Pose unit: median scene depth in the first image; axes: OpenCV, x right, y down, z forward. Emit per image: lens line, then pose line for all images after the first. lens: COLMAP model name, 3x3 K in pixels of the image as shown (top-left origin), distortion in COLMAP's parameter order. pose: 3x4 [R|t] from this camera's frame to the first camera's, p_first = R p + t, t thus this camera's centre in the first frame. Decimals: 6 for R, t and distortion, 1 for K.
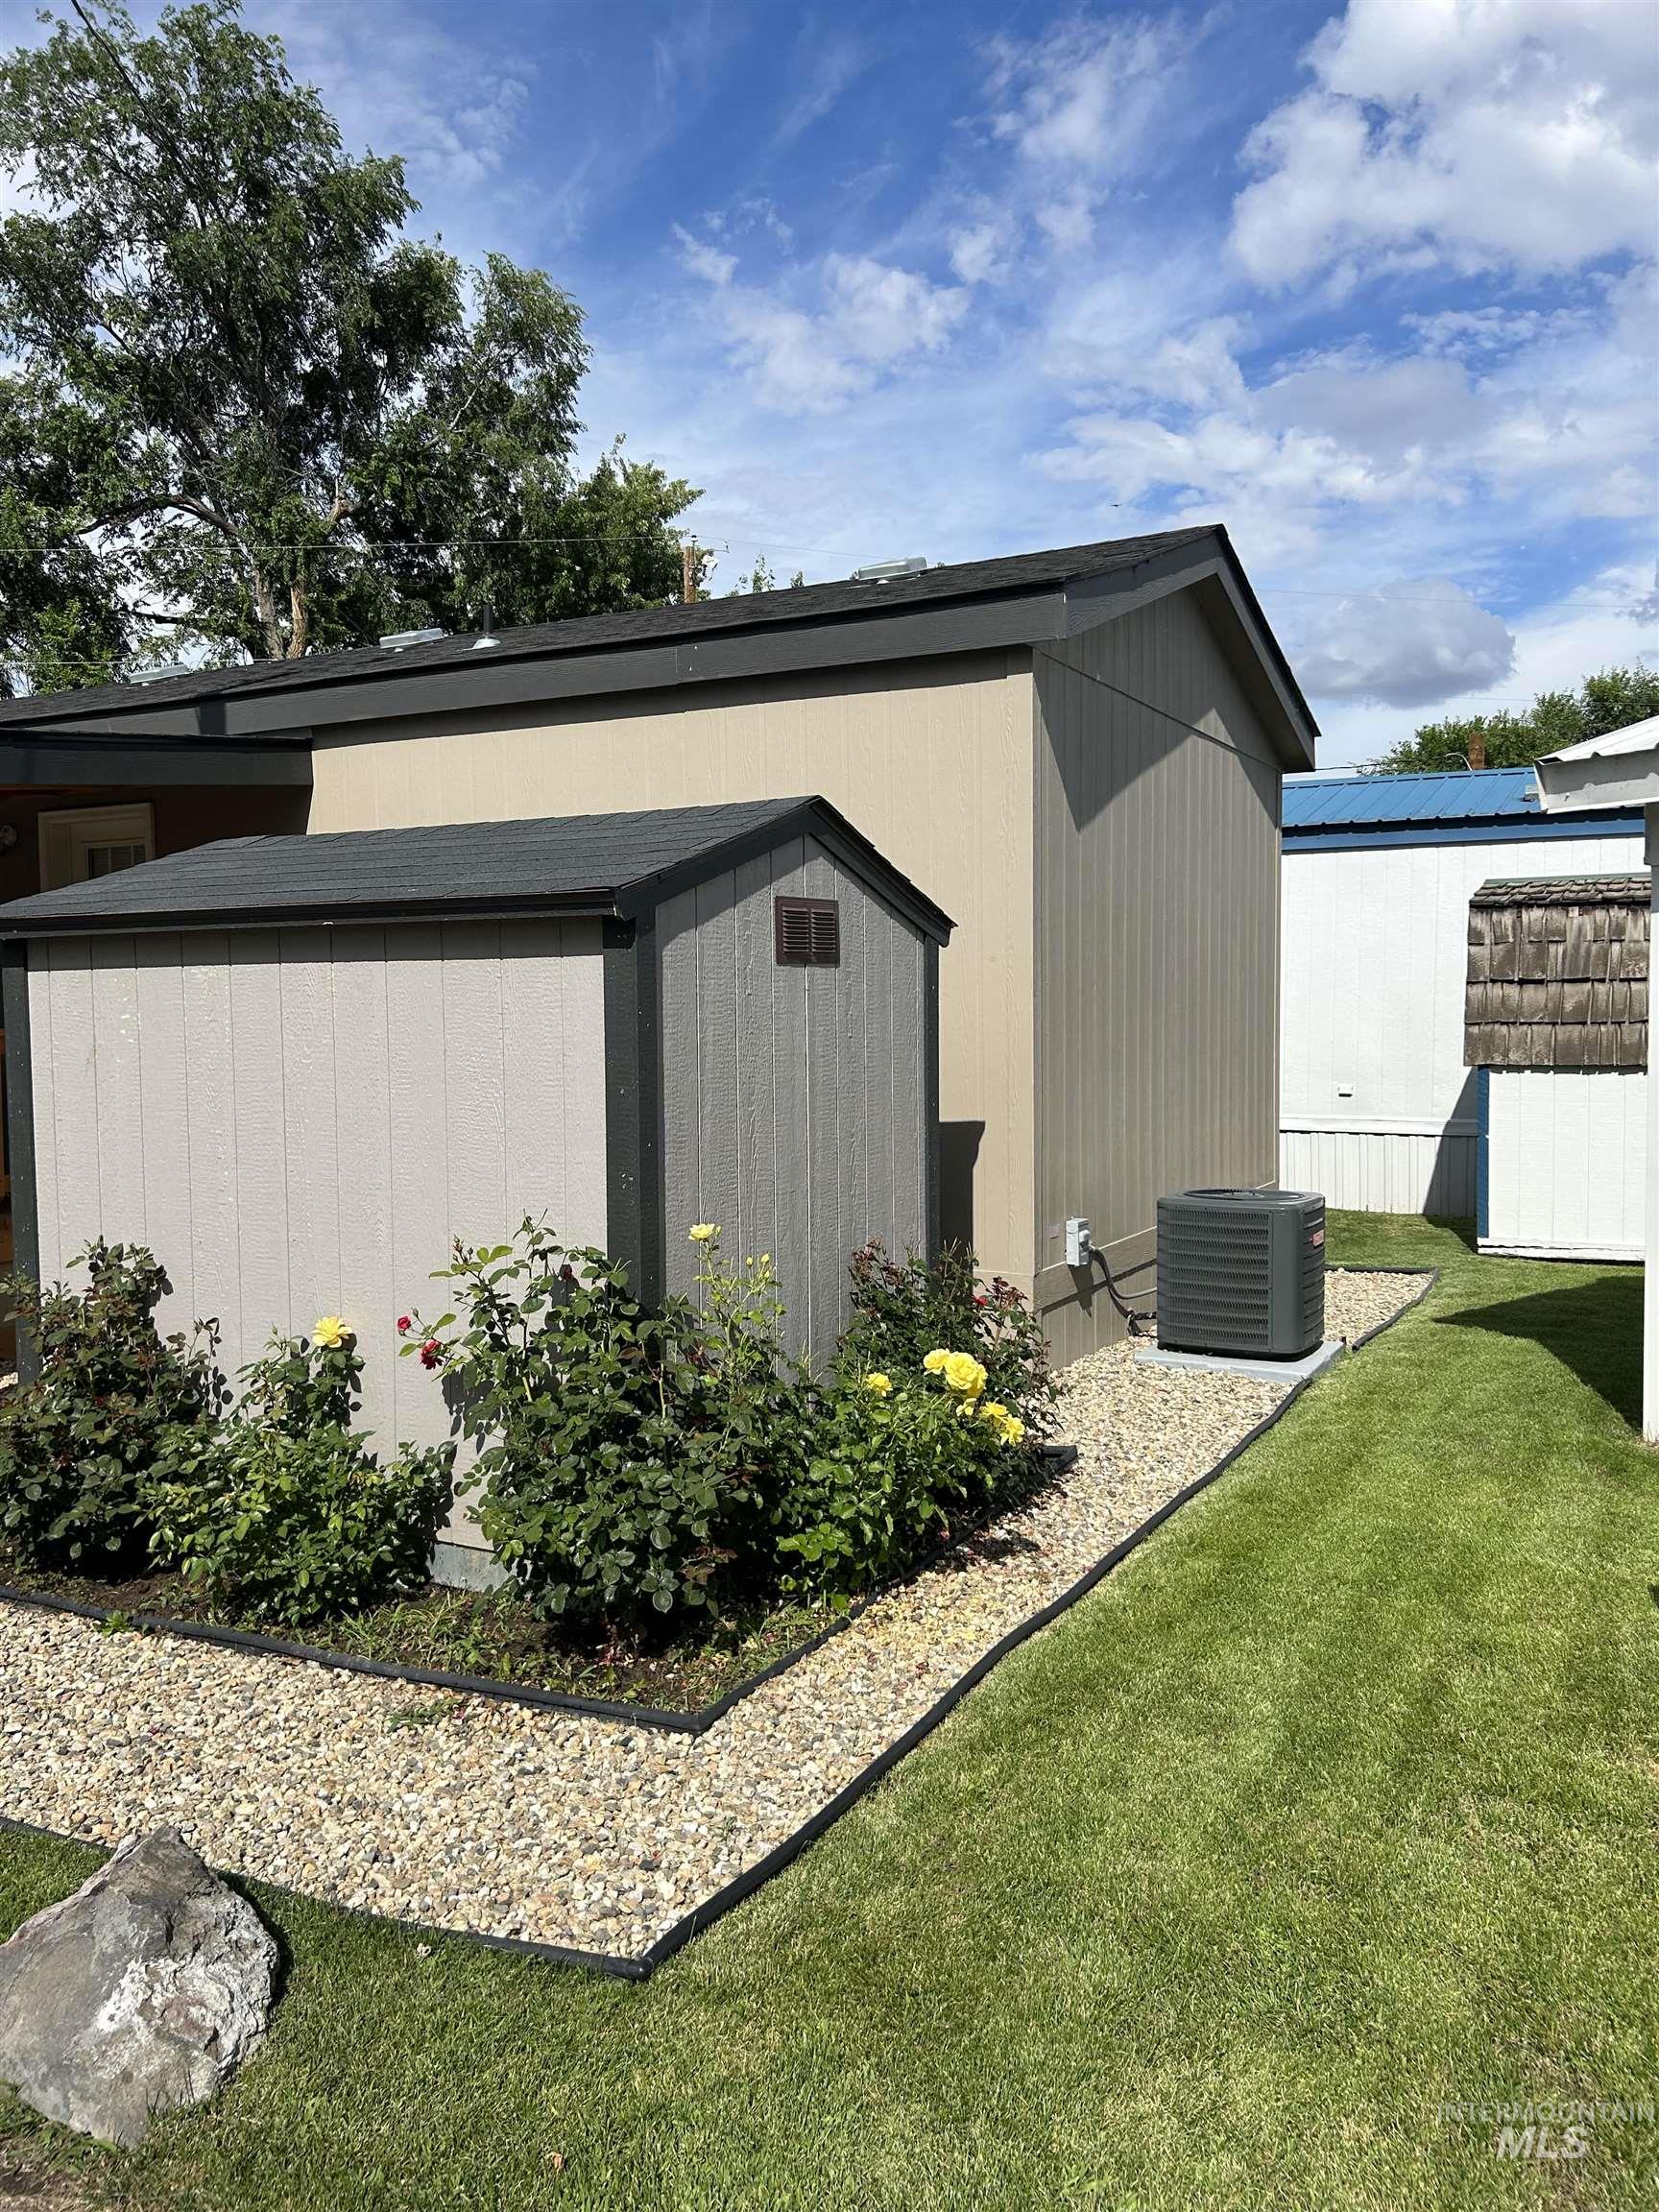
lens RADIAL K [[1643.5, 0, 833.6], [0, 1643.5, 1179.1], [0, 0, 1]] dist [0.001543, -0.026575]
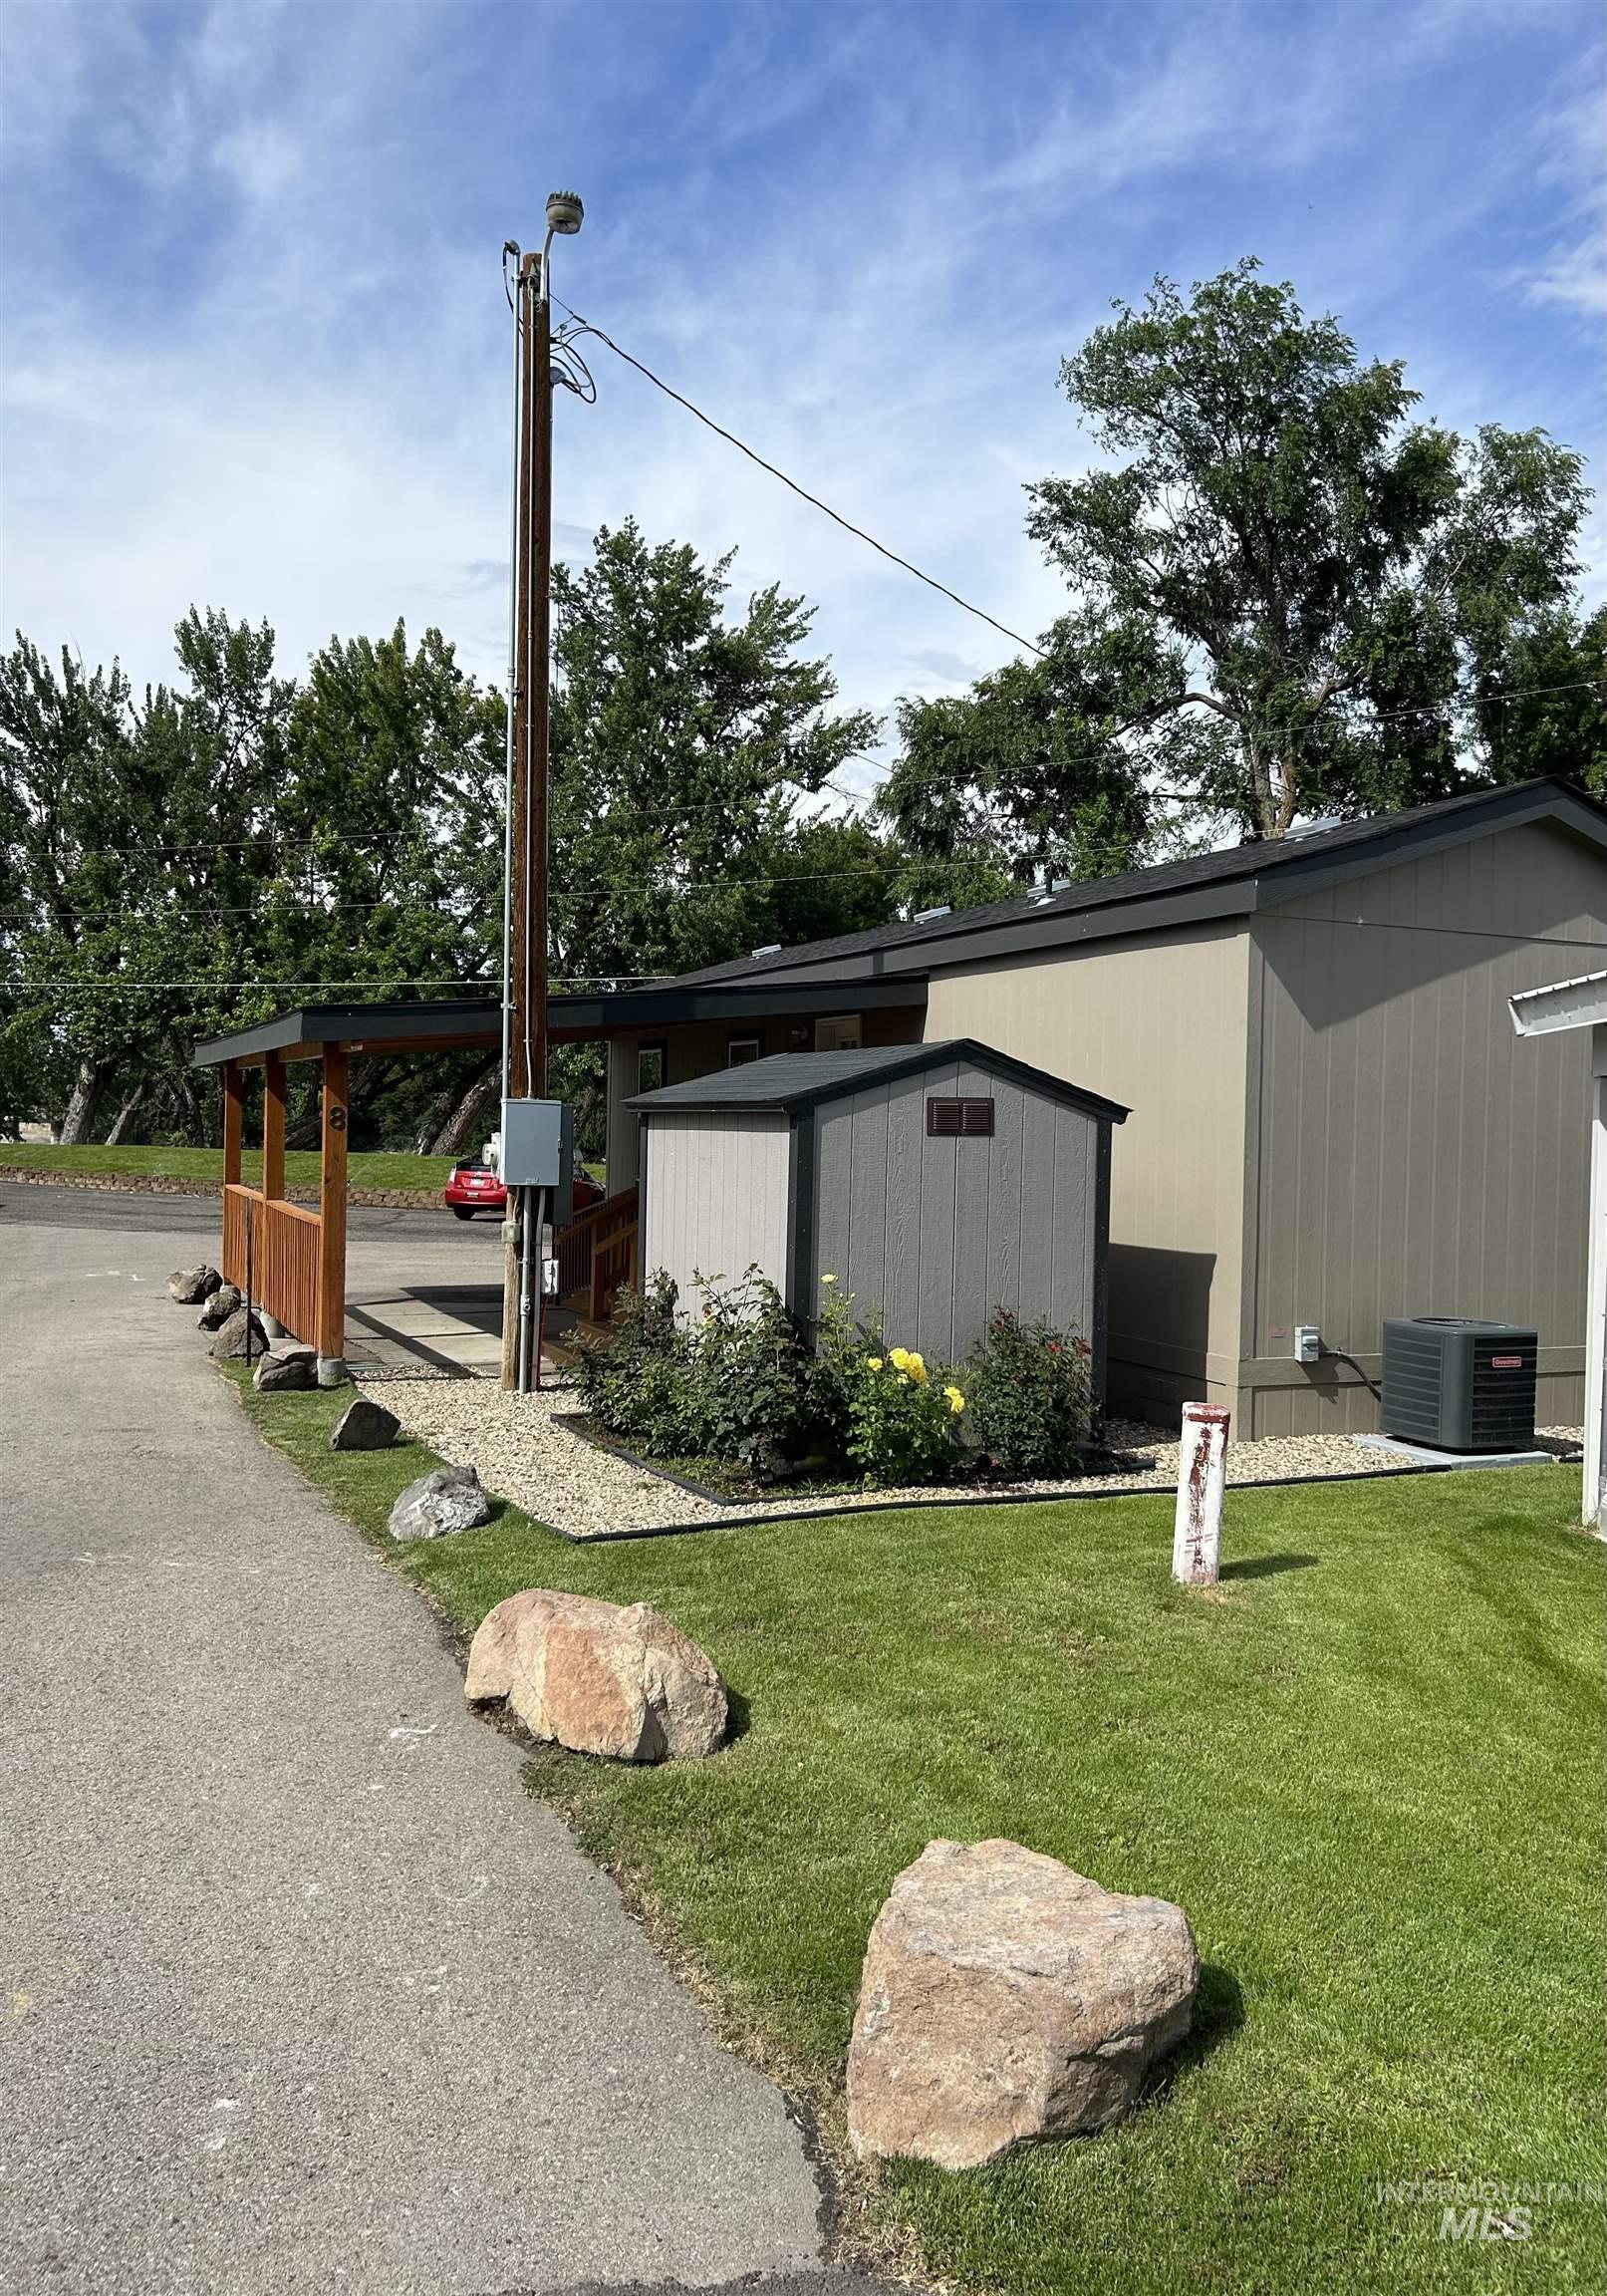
lens RADIAL K [[1795.1, 0, 803.5], [0, 1795.1, 1148.0], [0, 0, 1]] dist [0.011117, 0.005097]
pose [[0.775987, 0.027355, -0.630156, 0.183642], [-0.090072, 0.993626, -0.067783, 0.003940], [0.624285, 0.109358, 0.773504, -0.096055]]
